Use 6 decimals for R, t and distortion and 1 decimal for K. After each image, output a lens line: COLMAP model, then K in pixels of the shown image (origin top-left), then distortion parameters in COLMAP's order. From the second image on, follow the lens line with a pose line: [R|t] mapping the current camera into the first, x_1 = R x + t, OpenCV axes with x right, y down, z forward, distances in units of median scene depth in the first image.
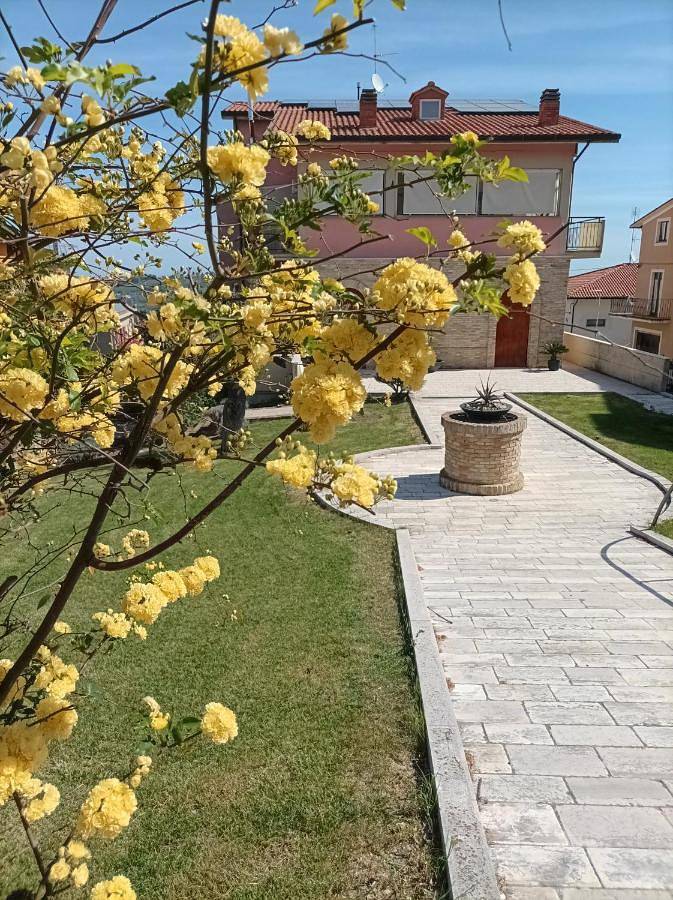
lens RADIAL K [[625.1, 0, 336.5], [0, 625.1, 450.0], [0, 0, 1]] dist [-0.044386, -0.000058]
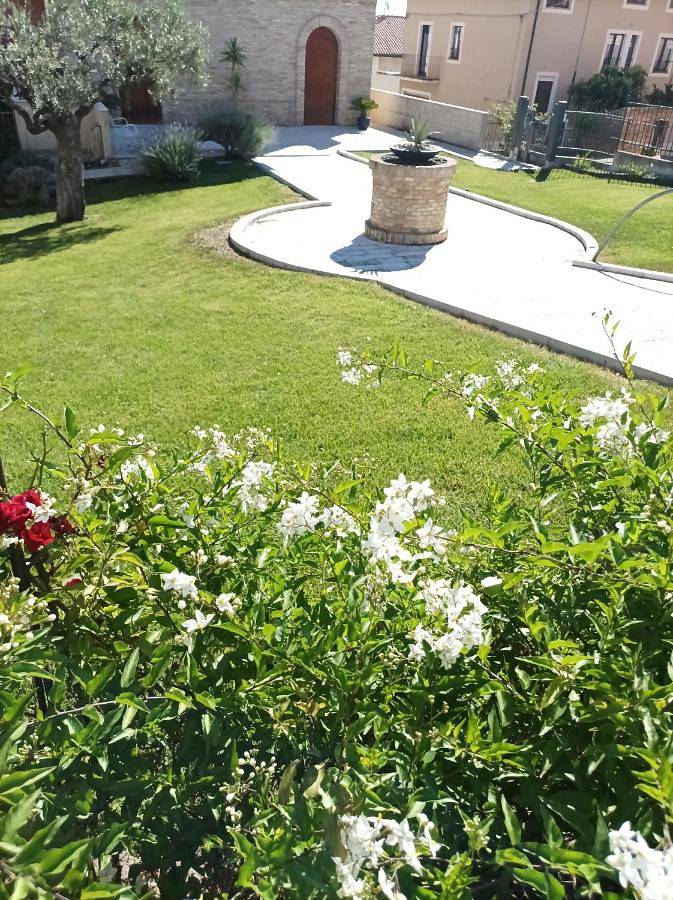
lens RADIAL K [[625.1, 0, 336.5], [0, 625.1, 450.0], [0, 0, 1]] dist [-0.044386, -0.000058]
pose [[0.935859, -0.156668, 0.315630, -0.234062], [0.041921, 0.938865, 0.341723, 0.034078], [-0.349871, -0.306573, 0.885213, 0.082607]]
